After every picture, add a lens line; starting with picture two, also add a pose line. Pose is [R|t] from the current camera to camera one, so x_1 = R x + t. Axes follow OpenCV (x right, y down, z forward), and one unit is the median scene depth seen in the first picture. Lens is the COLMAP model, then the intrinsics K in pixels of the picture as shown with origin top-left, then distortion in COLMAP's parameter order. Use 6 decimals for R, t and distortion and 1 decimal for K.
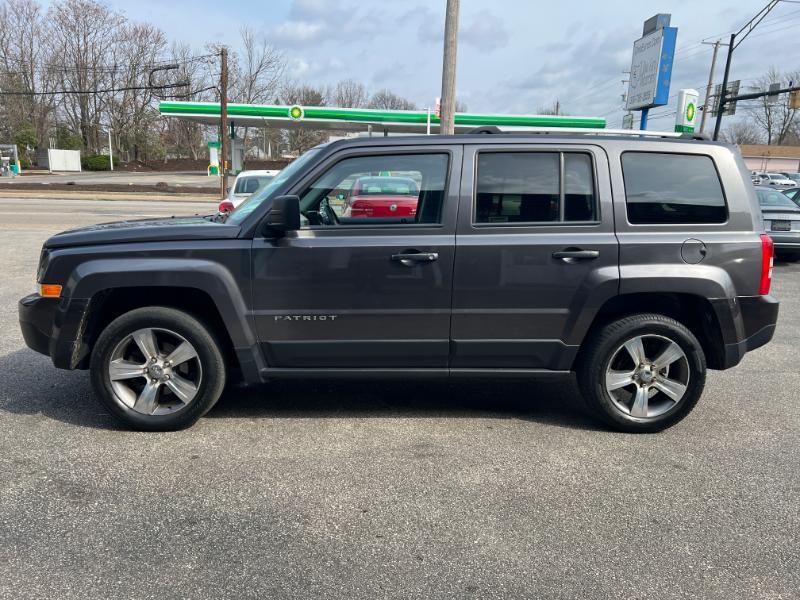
lens RADIAL K [[608.7, 0, 404.6], [0, 608.7, 298.6], [0, 0, 1]] dist [0.044189, -0.045445]
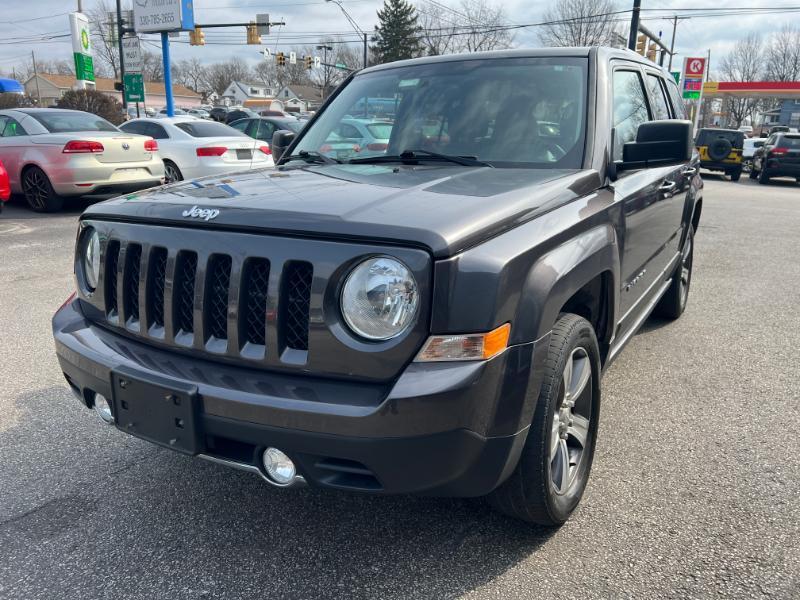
lens RADIAL K [[608.7, 0, 406.1], [0, 608.7, 297.3], [0, 0, 1]] dist [0.044189, -0.045445]
pose [[0.563463, -0.240873, 0.790246, -0.904605], [0.163099, 0.970159, 0.179418, -0.128385], [-0.809881, 0.027792, 0.585935, 0.731606]]
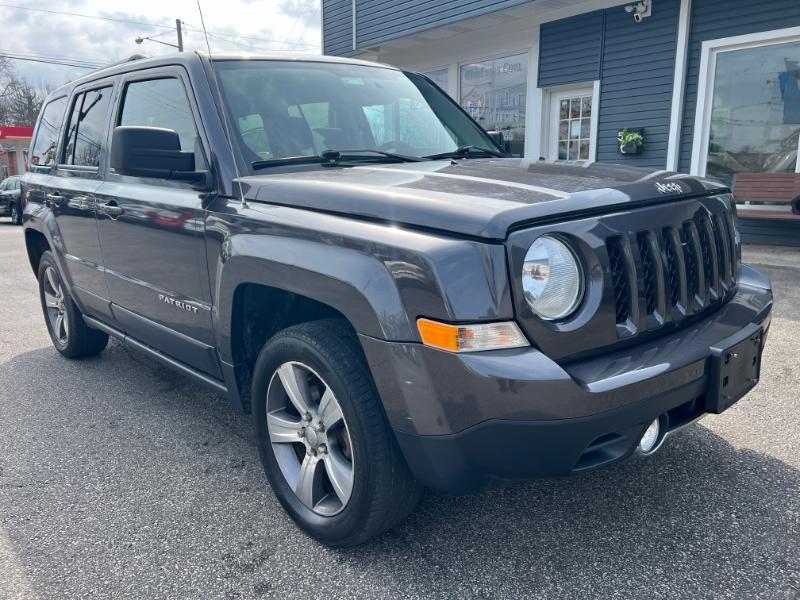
lens RADIAL K [[611.2, 0, 399.0], [0, 611.2, 300.8], [0, 0, 1]] dist [0.051937, -0.058976]
pose [[0.634545, 0.124717, -0.762757, 0.851094], [-0.117051, 0.991018, 0.064664, -0.039373], [0.763971, 0.048249, 0.643444, 0.703895]]
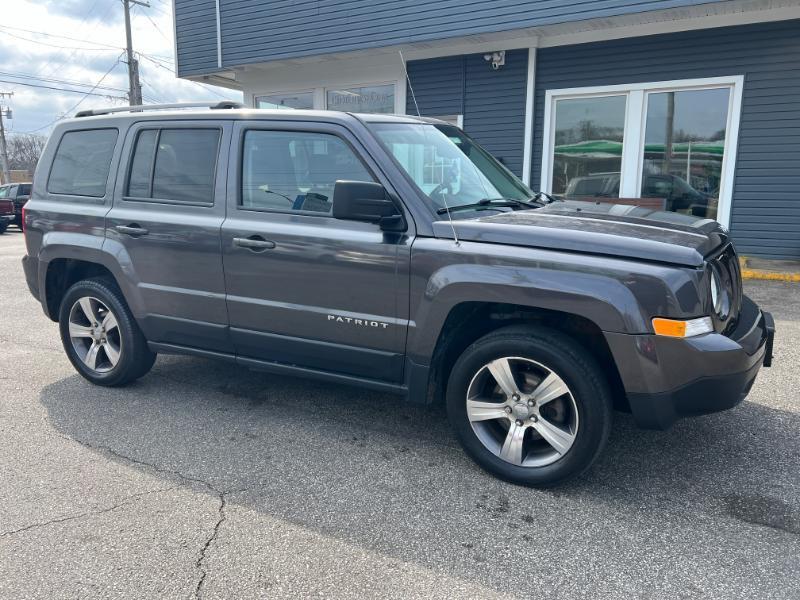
lens RADIAL K [[611.2, 0, 398.0], [0, 611.2, 300.5], [0, 0, 1]] dist [0.051937, -0.058976]
pose [[0.855435, 0.076513, -0.512227, 0.643029], [-0.079328, 0.996714, 0.016401, -0.010166], [0.511798, 0.026604, 0.858694, 0.274895]]
